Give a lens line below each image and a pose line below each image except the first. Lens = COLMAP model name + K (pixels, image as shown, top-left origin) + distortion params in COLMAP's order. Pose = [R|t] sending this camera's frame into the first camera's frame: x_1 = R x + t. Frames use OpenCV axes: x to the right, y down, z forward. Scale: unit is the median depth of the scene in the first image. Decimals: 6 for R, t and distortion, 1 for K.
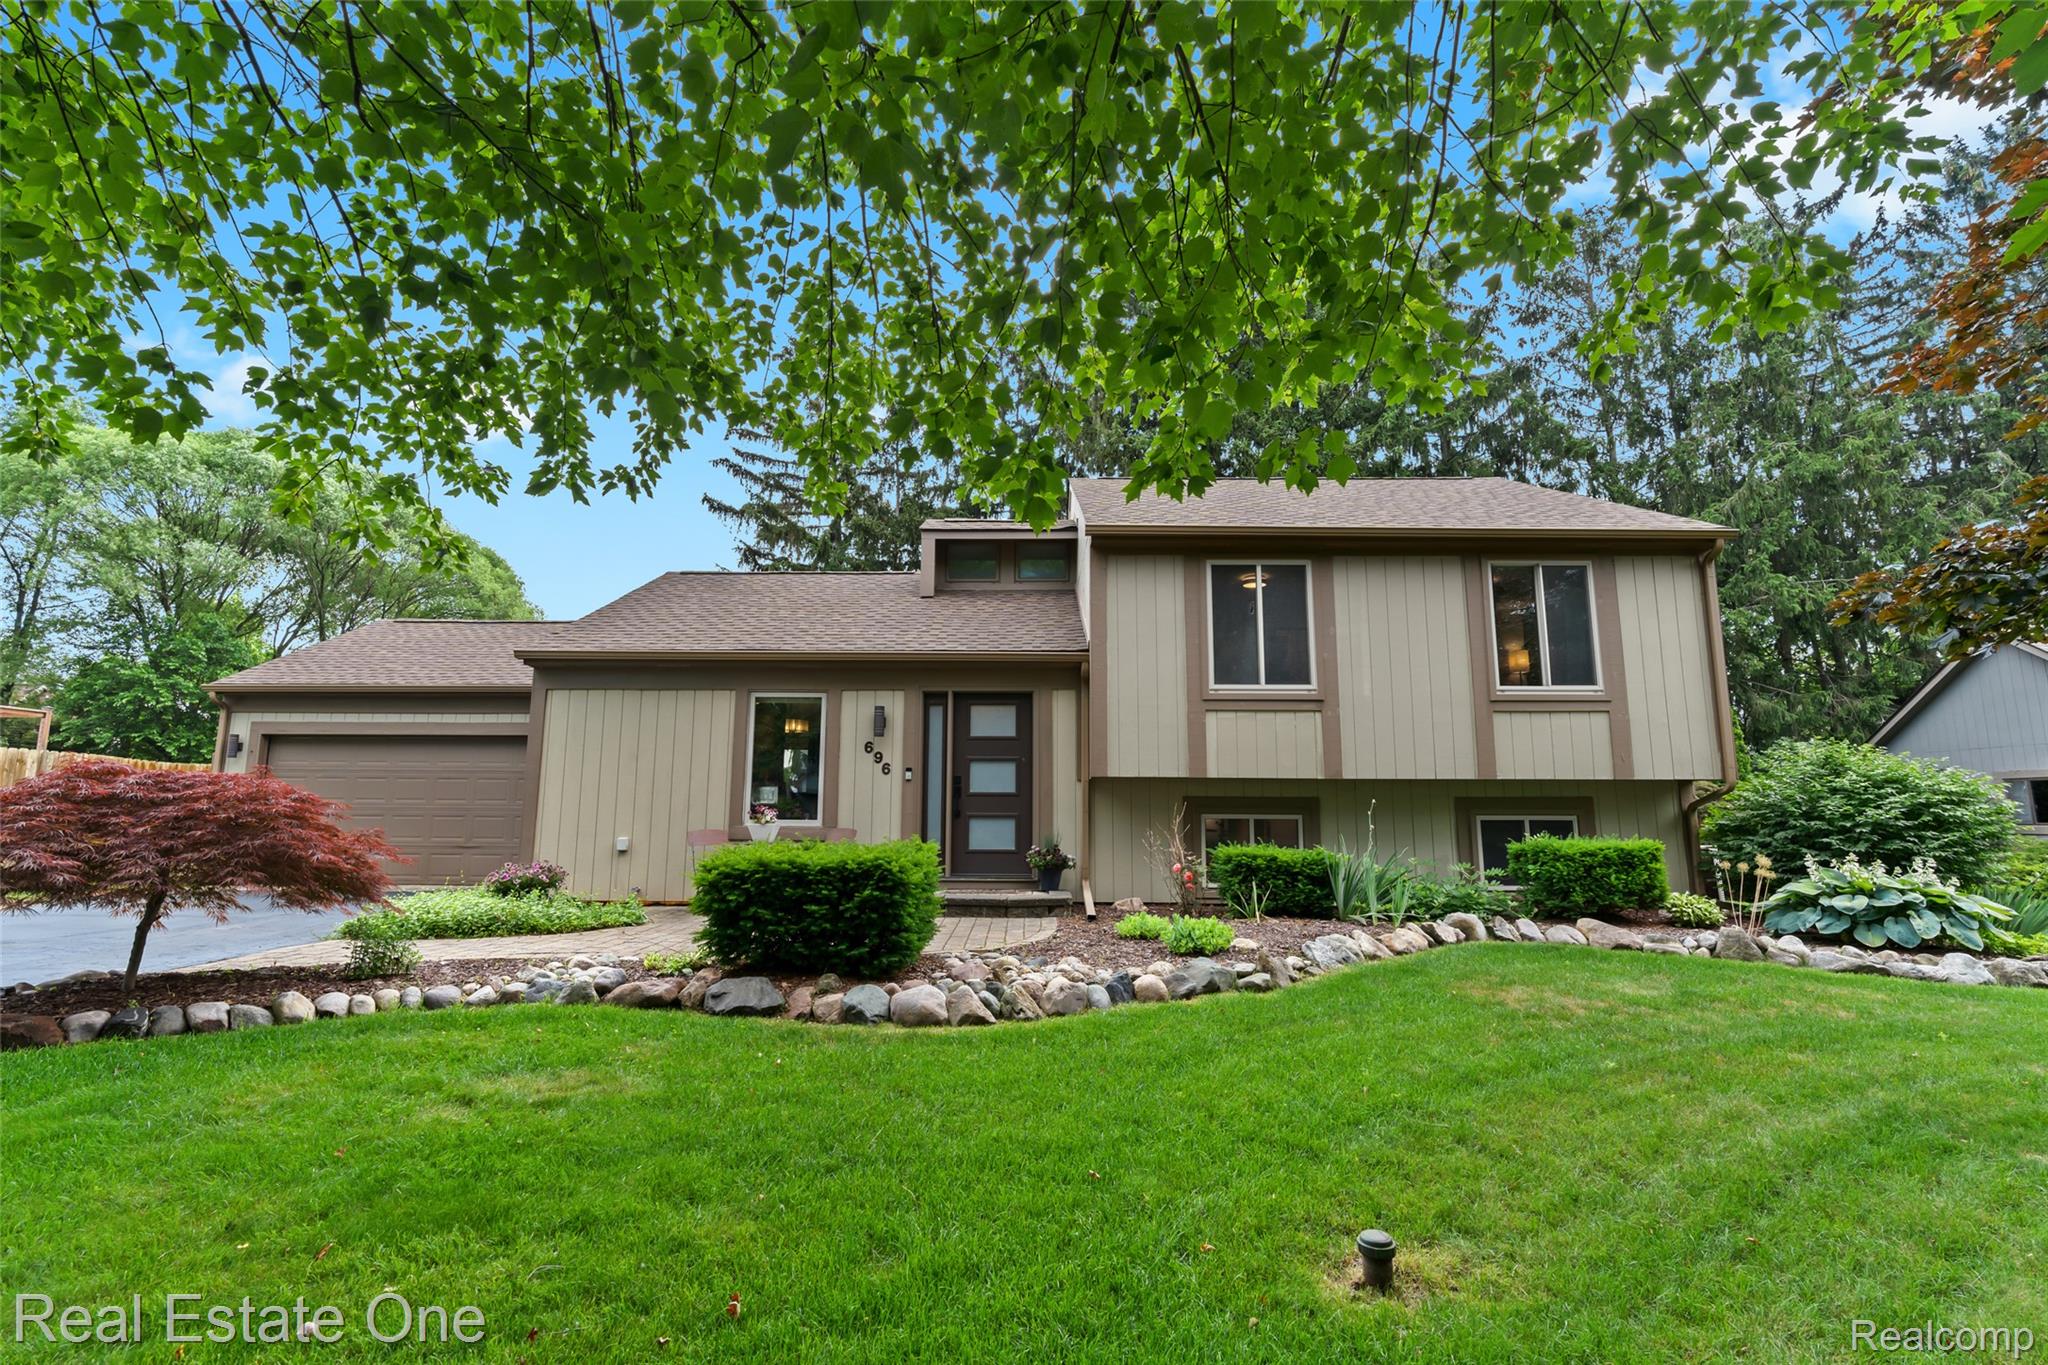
lens RADIAL K [[918.6, 0, 1022.1], [0, 918.6, 674.8], [0, 0, 1]] dist [-0.009603, 0.001402]
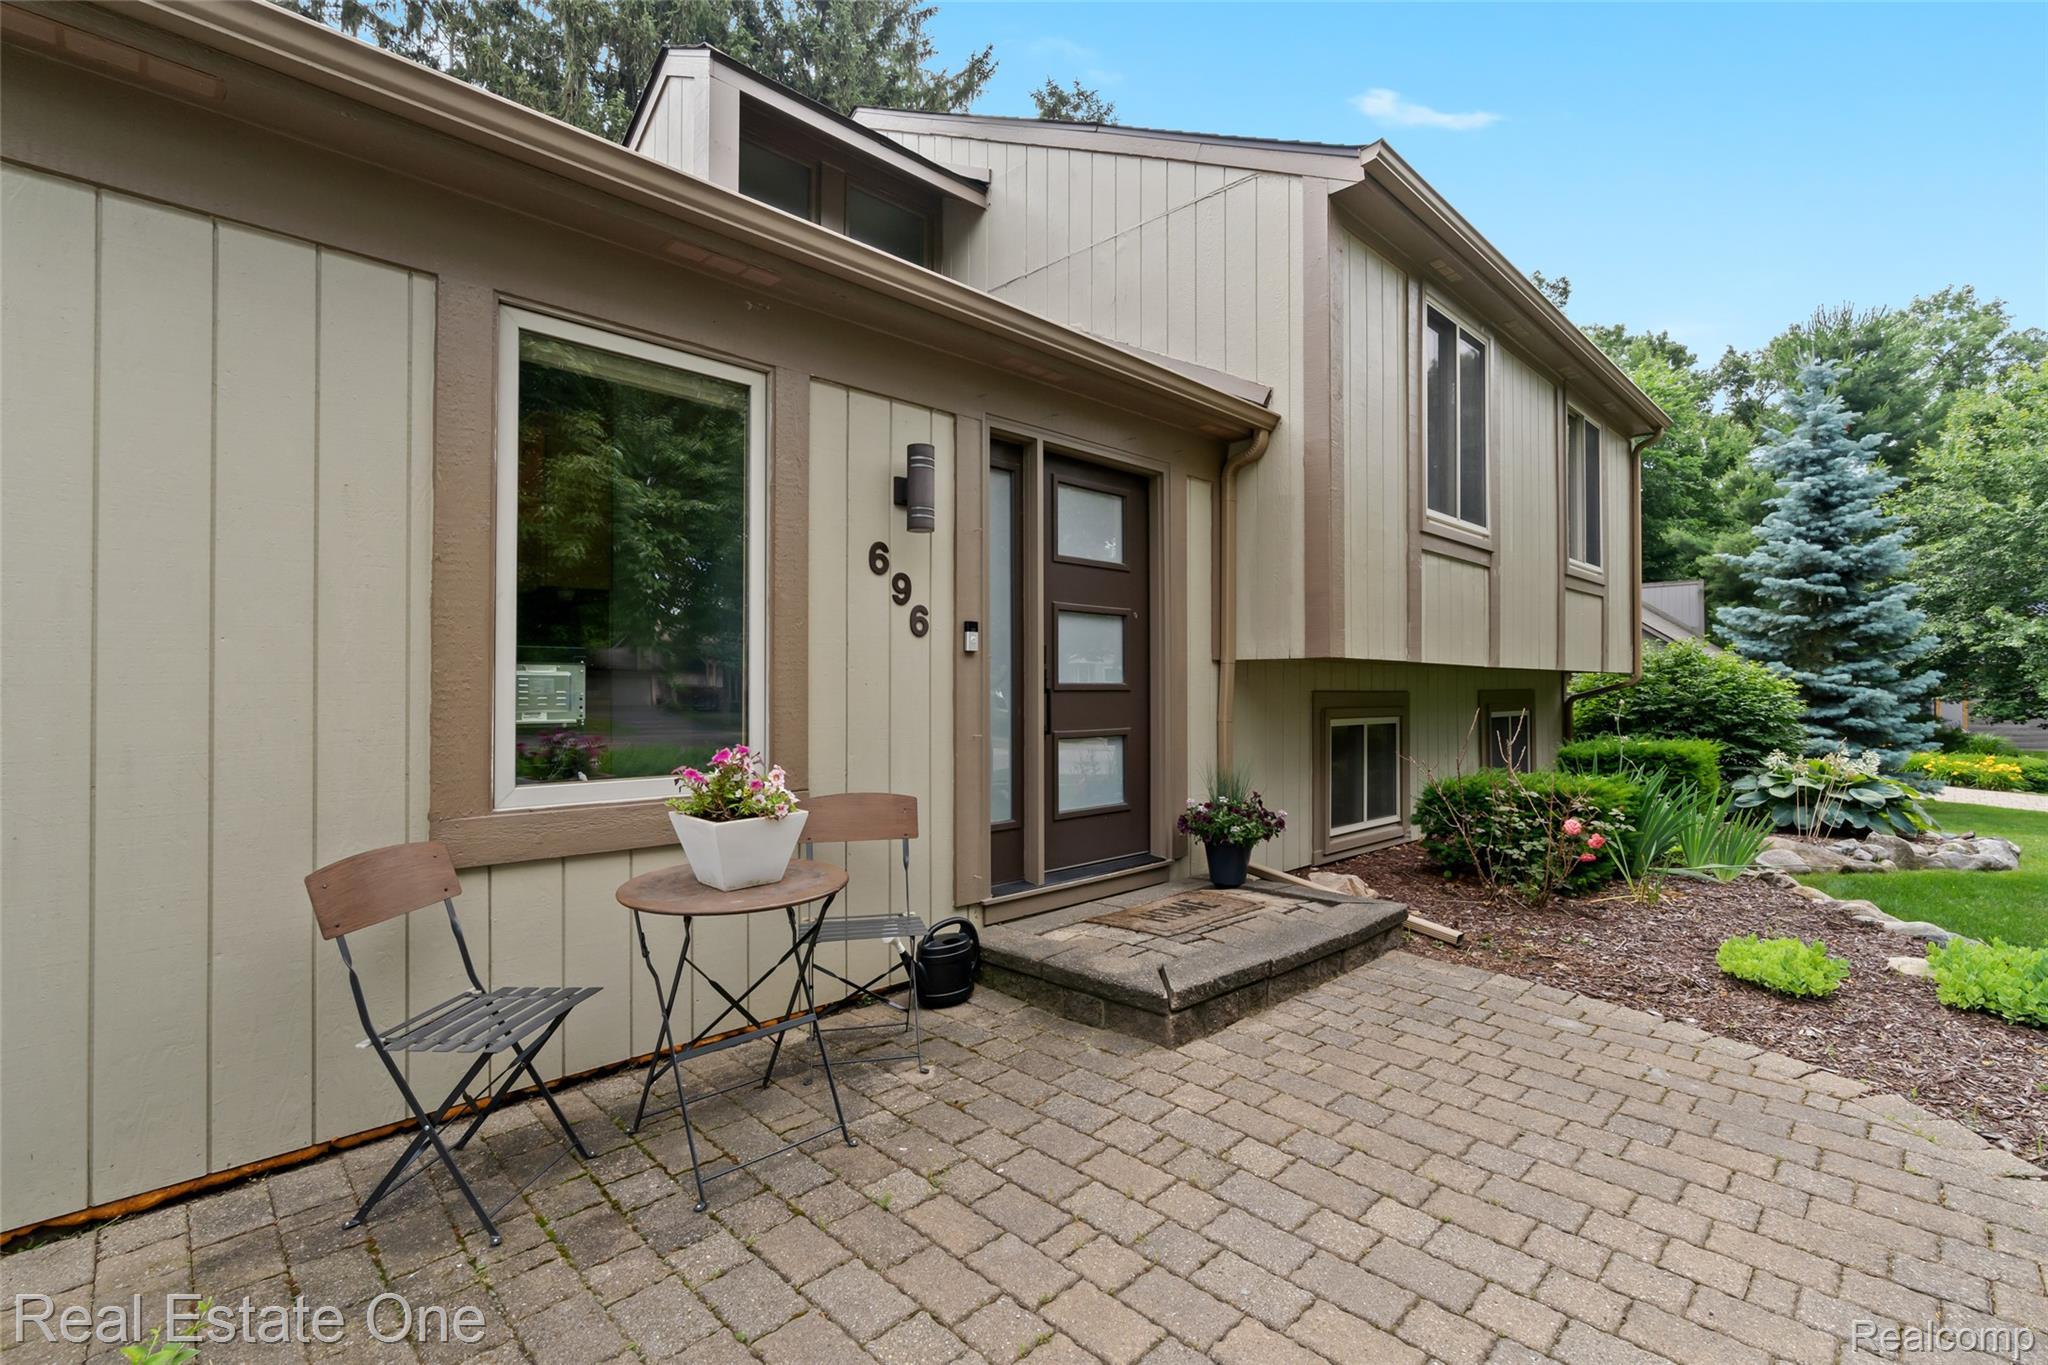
lens RADIAL K [[918.6, 0, 1022.0], [0, 918.6, 681.9], [0, 0, 1]] dist [-0.009603, 0.001402]
pose [[0.700678, 0.000674, 0.713477, -0.382295], [-0.105090, 0.989190, 0.102271, 0.084489], [-0.705696, -0.146638, 0.693174, 0.712714]]
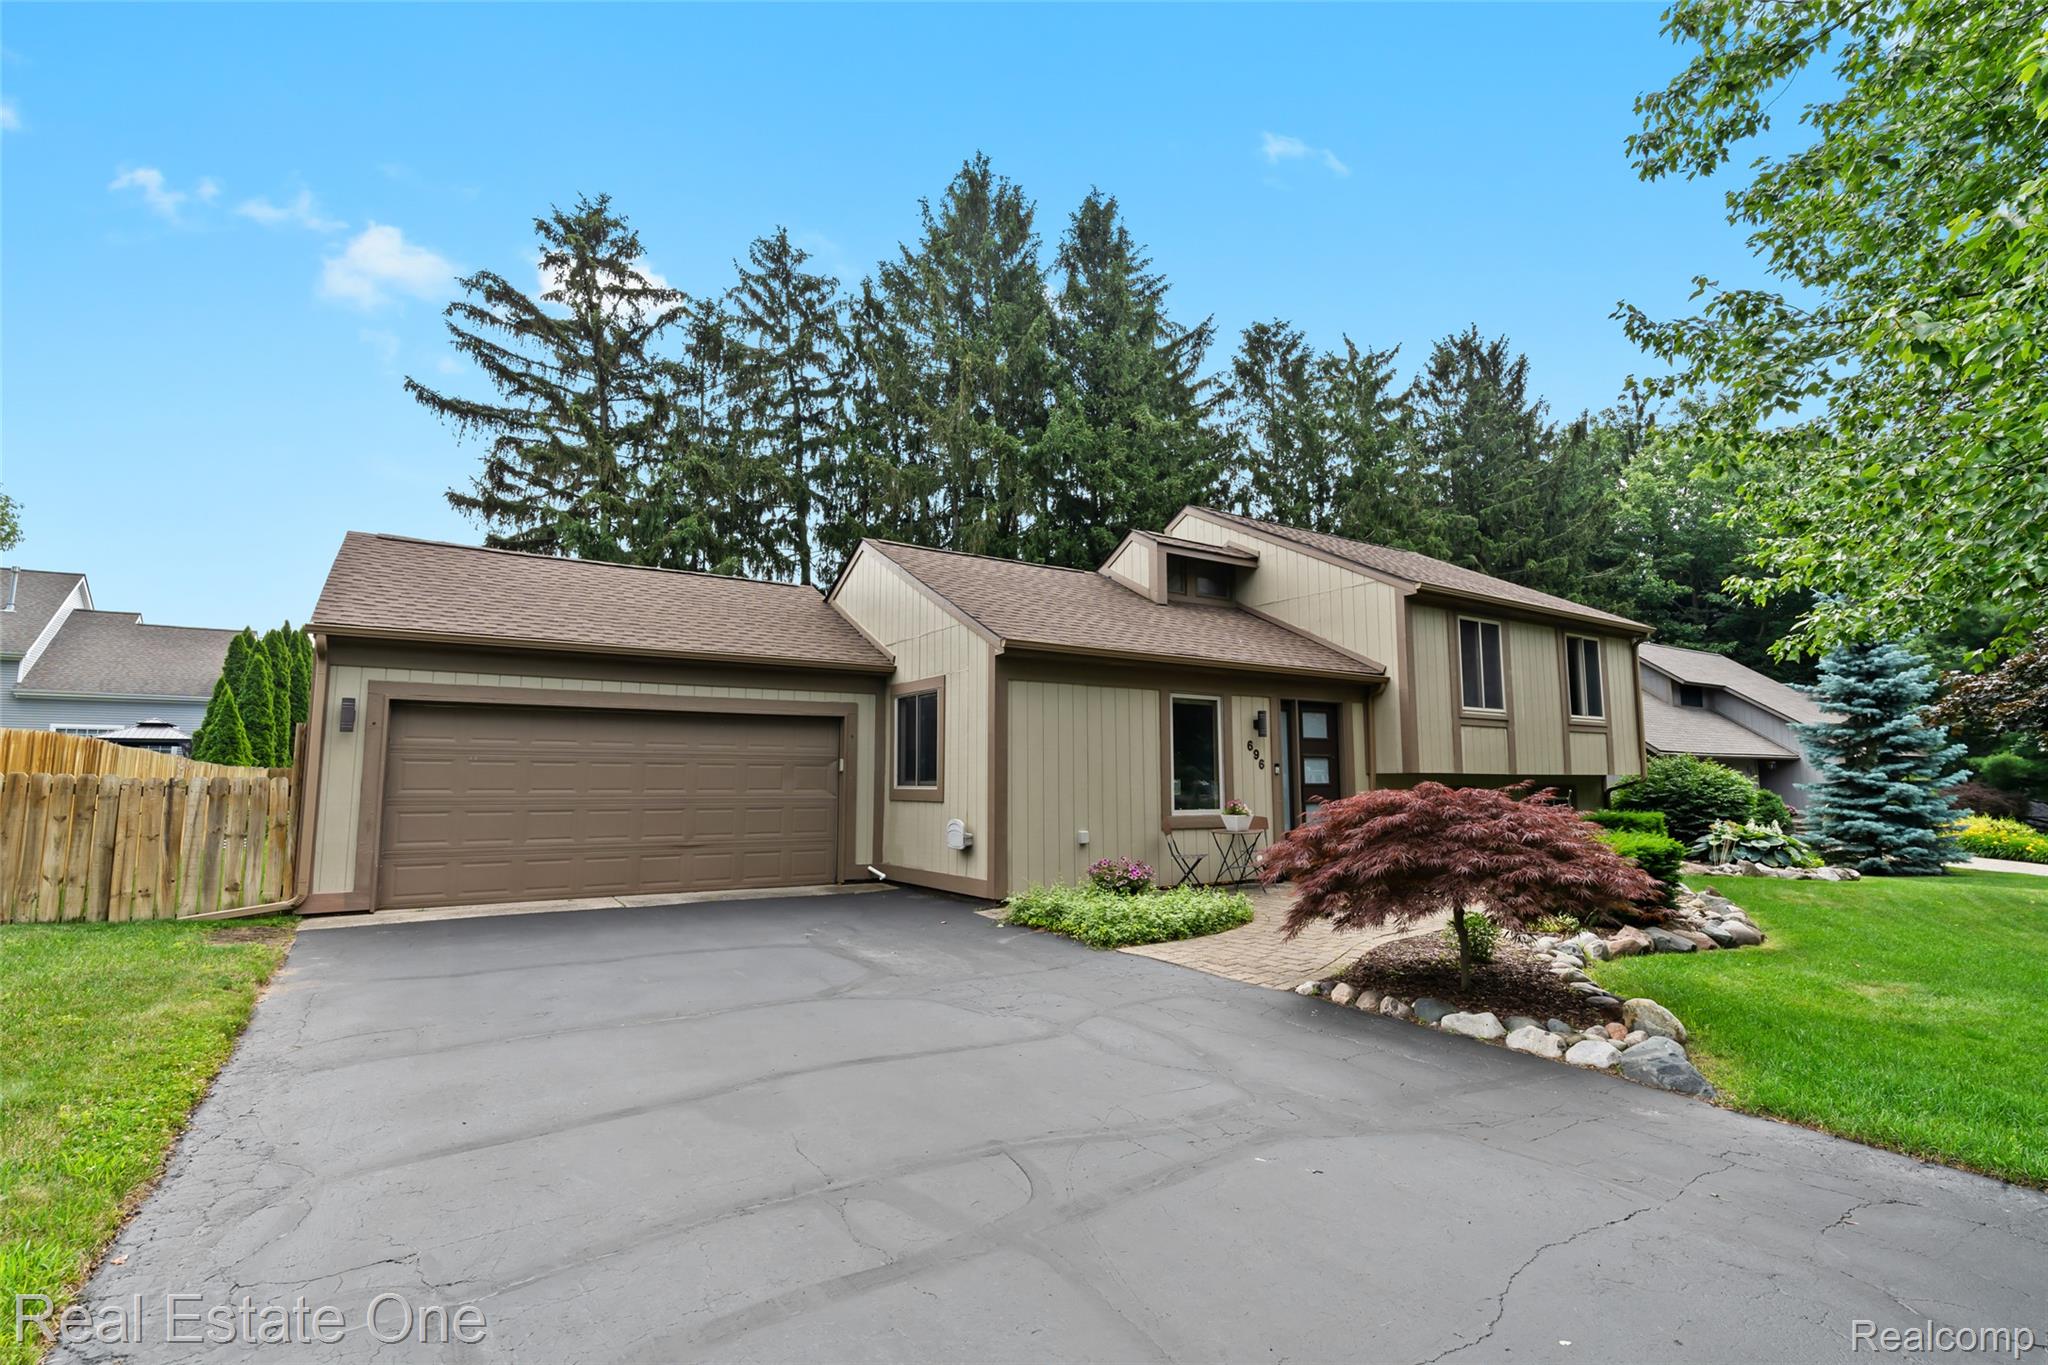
lens RADIAL K [[918.6, 0, 1020.8], [0, 918.6, 678.0], [0, 0, 1]] dist [-0.009603, 0.001402]
pose [[0.834828, 0.057370, 0.547513, -1.053382], [-0.081227, 0.996506, 0.019434, -0.005133], [-0.544485, -0.060697, 0.836572, 0.193855]]
